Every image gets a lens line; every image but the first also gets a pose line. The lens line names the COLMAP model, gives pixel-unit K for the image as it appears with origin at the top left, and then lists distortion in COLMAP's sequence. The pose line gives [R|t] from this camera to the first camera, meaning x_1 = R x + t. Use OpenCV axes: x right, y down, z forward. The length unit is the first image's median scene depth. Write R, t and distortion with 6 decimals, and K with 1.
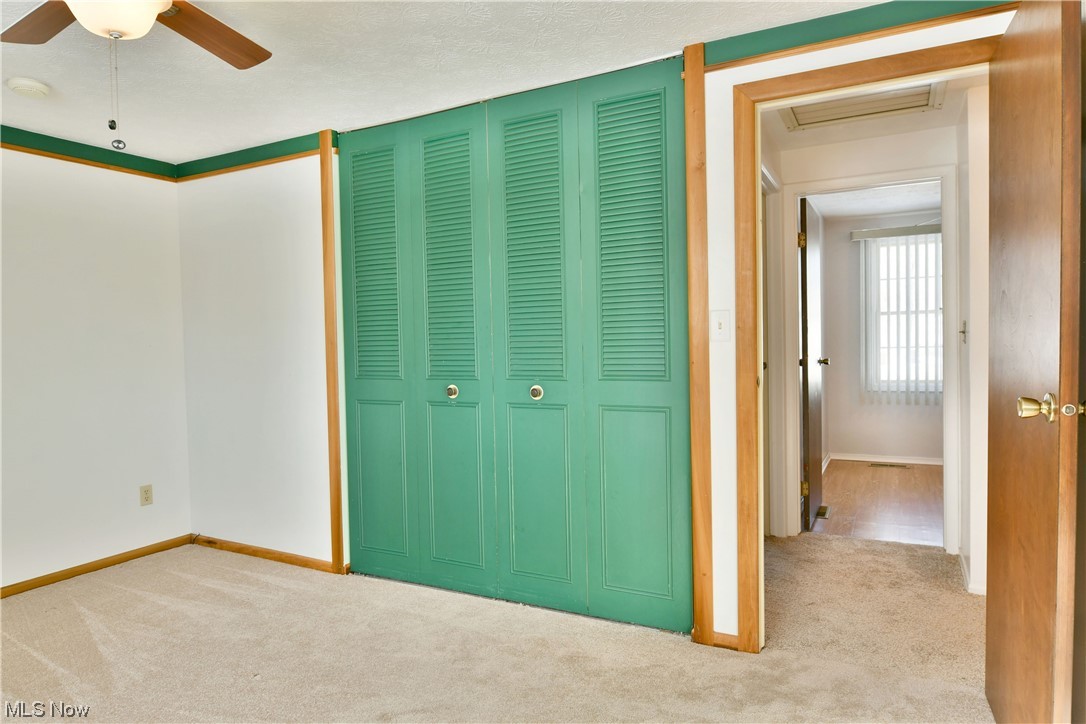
lens RADIAL K [[669.2, 0, 537.2], [0, 669.2, 360.8], [0, 0, 1]] dist [-0.011293, -0.006163]
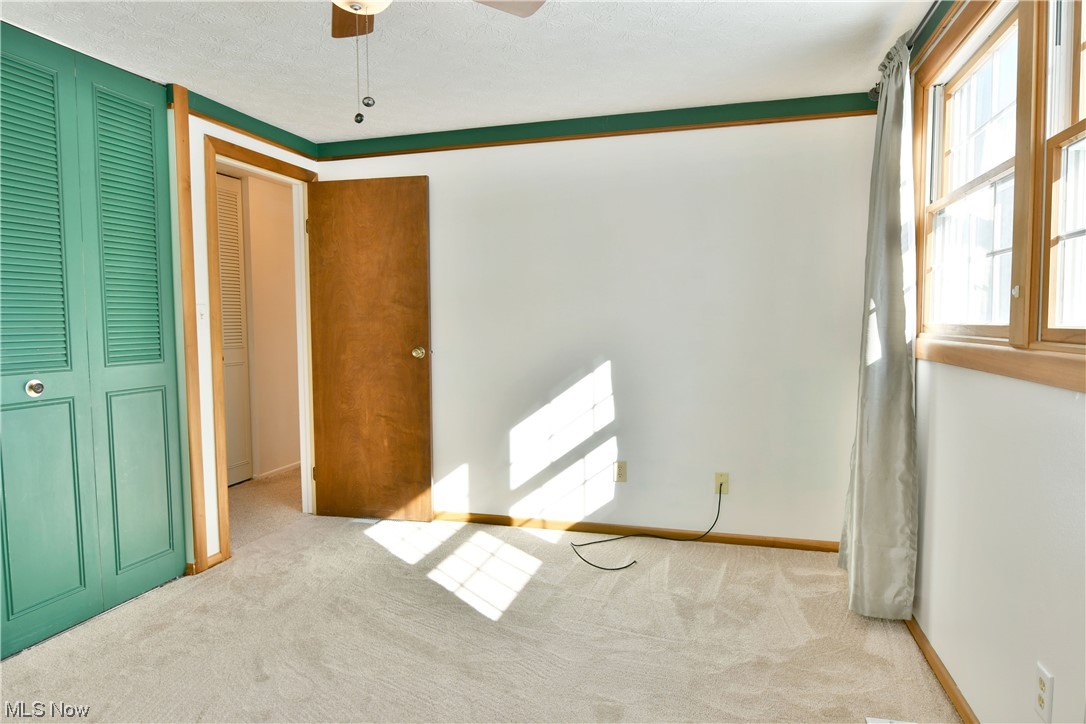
lens RADIAL K [[669.2, 0, 537.2], [0, 669.2, 360.8], [0, 0, 1]] dist [-0.011293, -0.006163]
pose [[-0.197954, -0.034019, 0.979621, -1.070978], [0.052674, 0.997584, 0.045287, 0.009196], [-0.978795, 0.060565, -0.195684, 0.605695]]
